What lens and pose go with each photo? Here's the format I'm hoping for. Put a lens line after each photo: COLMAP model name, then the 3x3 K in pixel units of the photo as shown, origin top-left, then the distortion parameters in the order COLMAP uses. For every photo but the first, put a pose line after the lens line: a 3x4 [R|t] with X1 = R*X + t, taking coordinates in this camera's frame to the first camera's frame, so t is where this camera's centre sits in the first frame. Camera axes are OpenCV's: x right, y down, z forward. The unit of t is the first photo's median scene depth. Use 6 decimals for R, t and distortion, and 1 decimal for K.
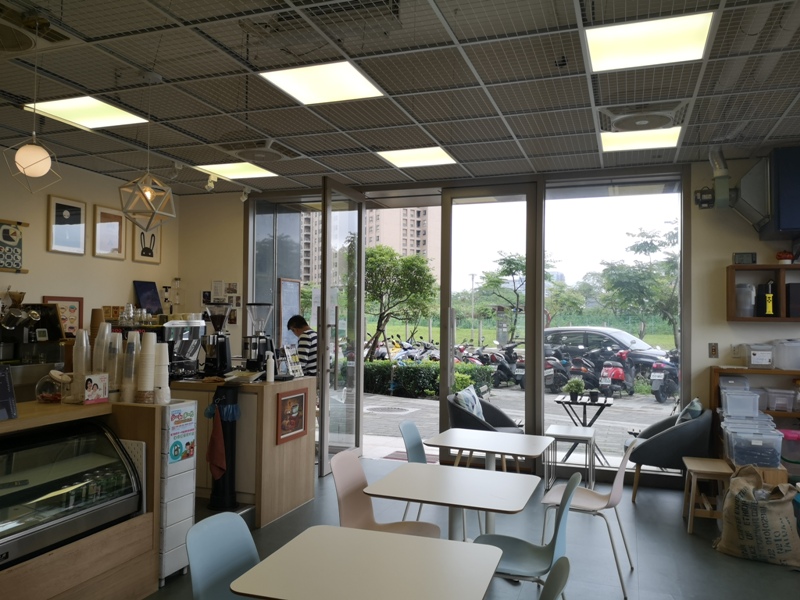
lens RADIAL K [[643.1, 0, 402.2], [0, 643.1, 312.6], [0, 0, 1]] dist [0.010040, -0.053295]
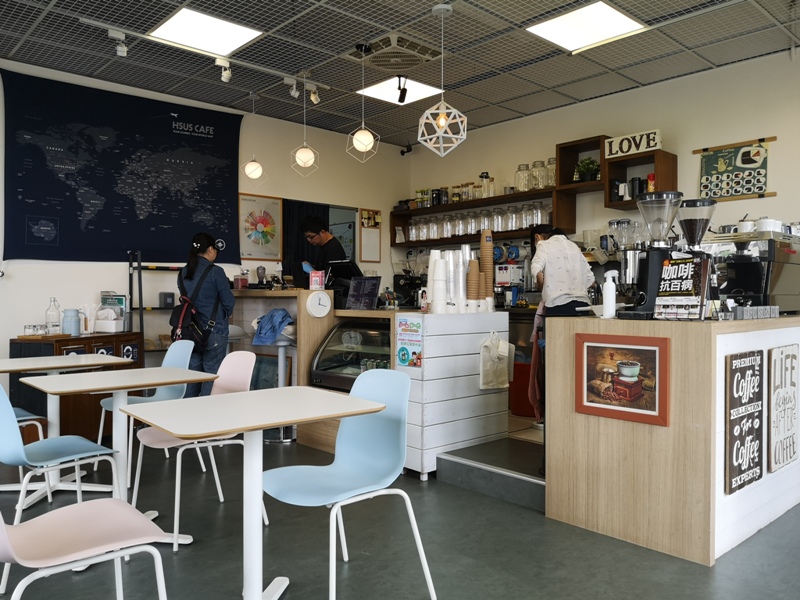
lens RADIAL K [[643.1, 0, 402.2], [0, 643.1, 312.6], [0, 0, 1]] dist [0.010040, -0.053295]
pose [[-0.483866, 0.010494, -0.875079, 0.404942], [-0.001789, 0.999914, 0.012980, 0.084908], [0.875140, 0.007846, -0.483806, 1.018973]]
